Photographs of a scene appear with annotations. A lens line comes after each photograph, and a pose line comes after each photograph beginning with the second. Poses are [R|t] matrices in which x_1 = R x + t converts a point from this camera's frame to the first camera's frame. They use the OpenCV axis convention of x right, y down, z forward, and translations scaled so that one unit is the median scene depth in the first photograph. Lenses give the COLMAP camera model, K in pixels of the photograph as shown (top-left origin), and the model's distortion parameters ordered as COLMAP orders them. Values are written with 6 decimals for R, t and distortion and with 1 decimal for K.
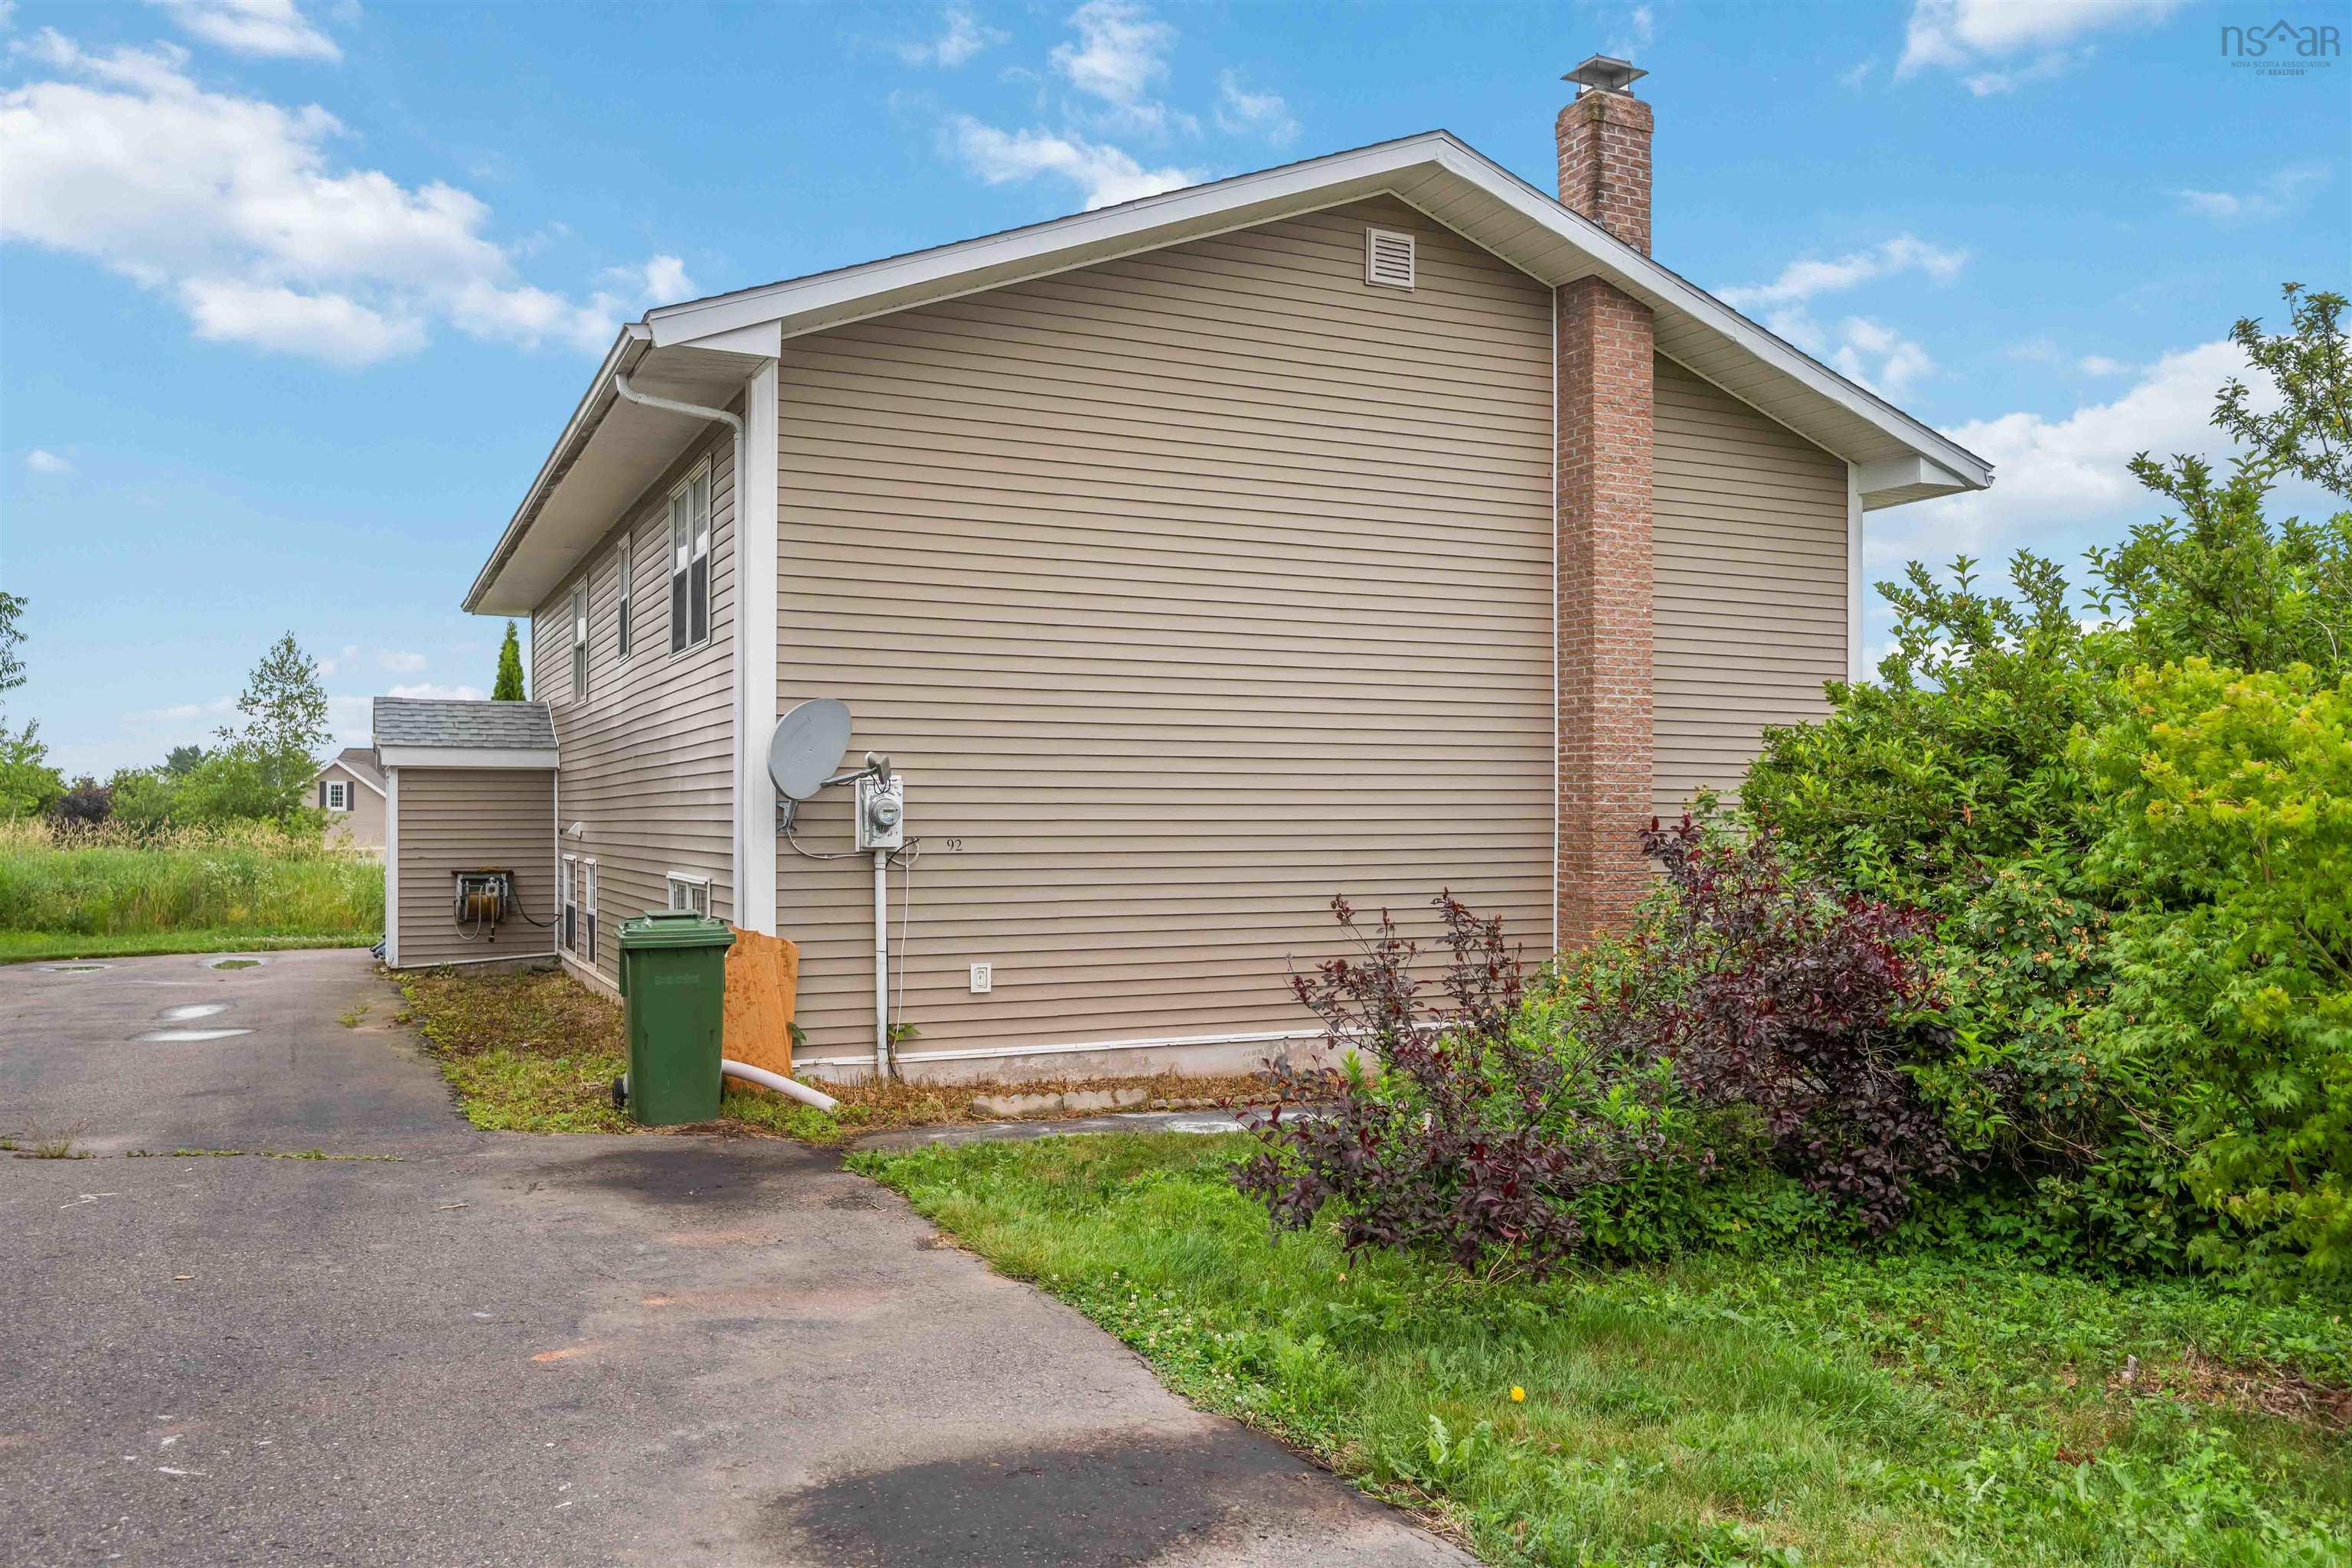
lens RADIAL K [[1784.8, 0, 1176.8], [0, 1784.8, 790.1], [0, 0, 1]] dist [0.005261, 0.000478]
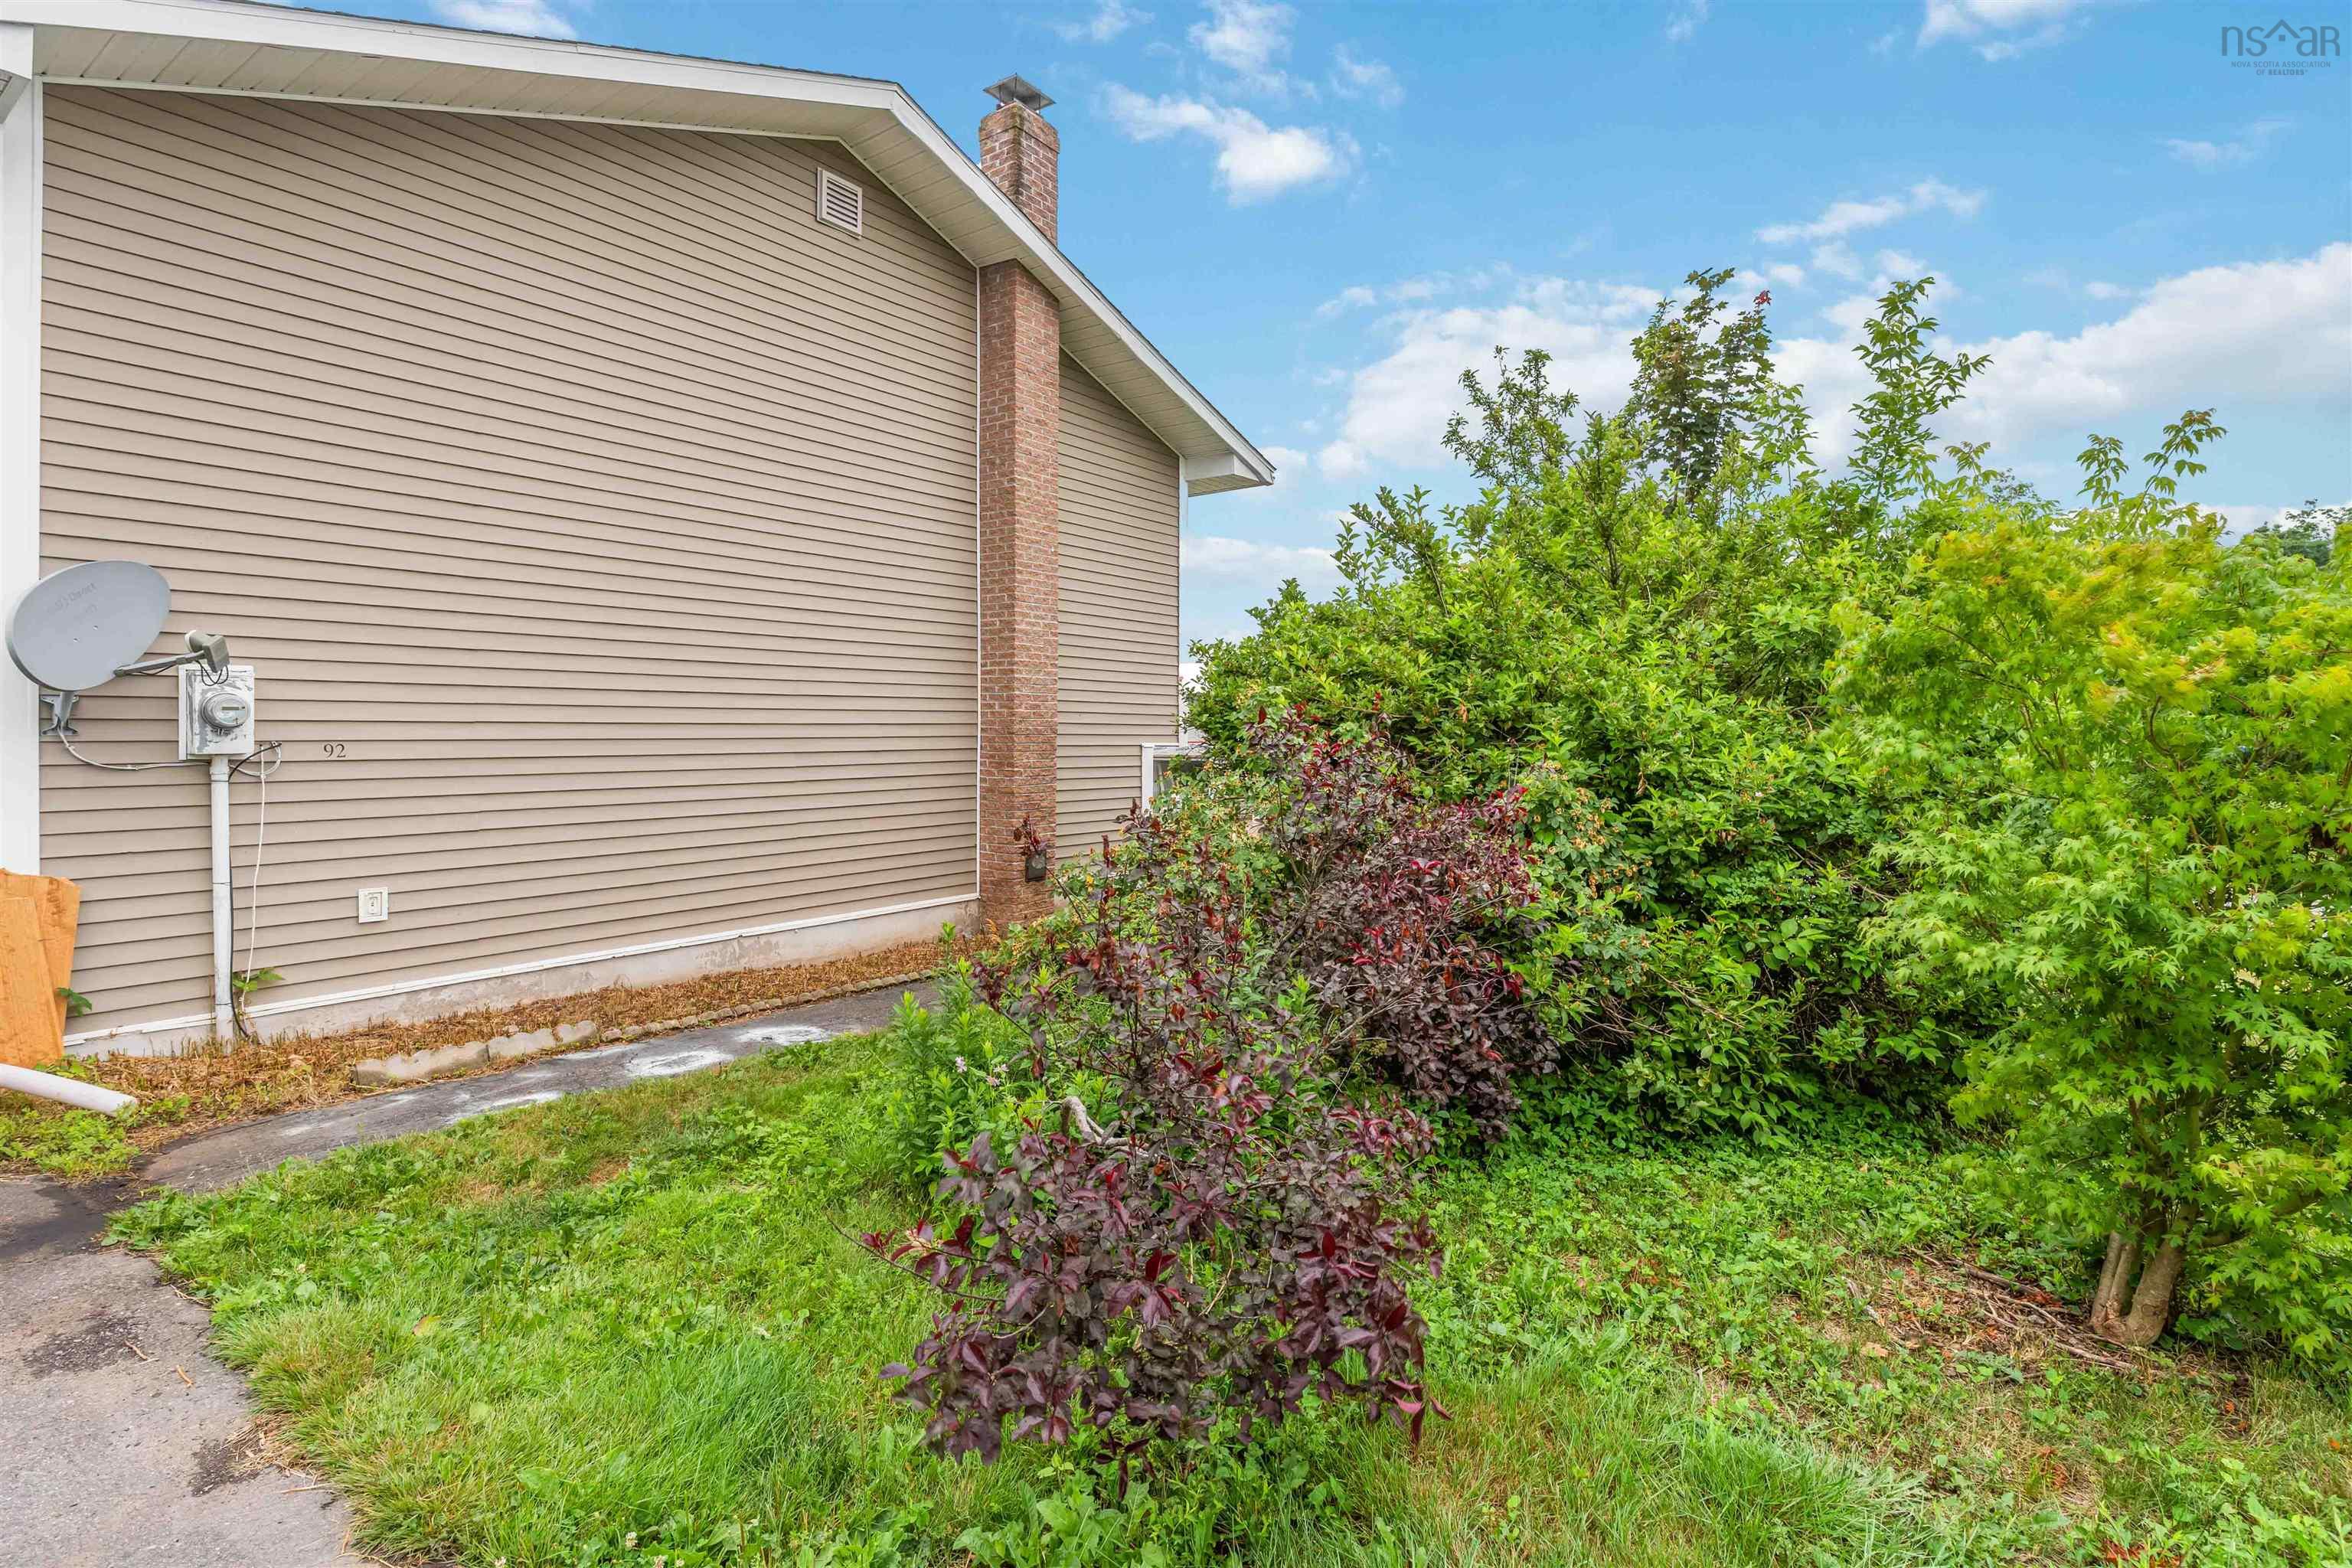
lens RADIAL K [[1138.0, 0, 1197.4], [0, 1138.0, 730.9], [0, 0, 1]] dist [-0.005288, -0.001124]
pose [[0.875413, -0.001147, 0.483373, -0.026591], [-0.005712, 0.999903, 0.012718, 0.012472], [-0.483341, -0.013895, 0.875322, 0.337034]]
